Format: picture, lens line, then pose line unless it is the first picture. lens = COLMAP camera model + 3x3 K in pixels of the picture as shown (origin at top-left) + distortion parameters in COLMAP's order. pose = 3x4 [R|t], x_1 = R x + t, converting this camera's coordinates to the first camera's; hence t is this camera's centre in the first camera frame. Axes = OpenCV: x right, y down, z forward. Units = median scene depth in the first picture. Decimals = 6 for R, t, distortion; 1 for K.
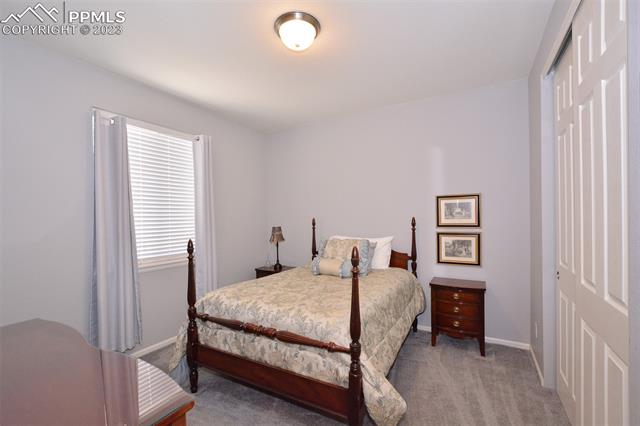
lens RADIAL K [[279.9, 0, 319.3], [0, 279.9, 217.1], [0, 0, 1]] dist [-0.002422, -0.000834]
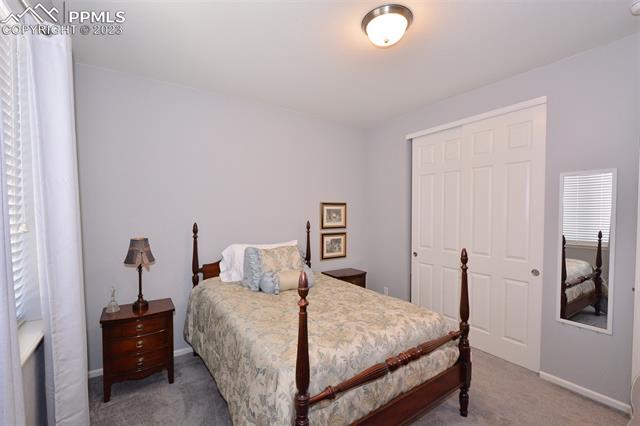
lens RADIAL K [[279.9, 0, 319.3], [0, 279.9, 217.1], [0, 0, 1]] dist [-0.002422, -0.000834]
pose [[0.447663, -0.001296, 0.894201, -0.654722], [-0.006329, 0.999969, 0.004618, -0.020936], [-0.894180, -0.007726, 0.447641, 0.504516]]
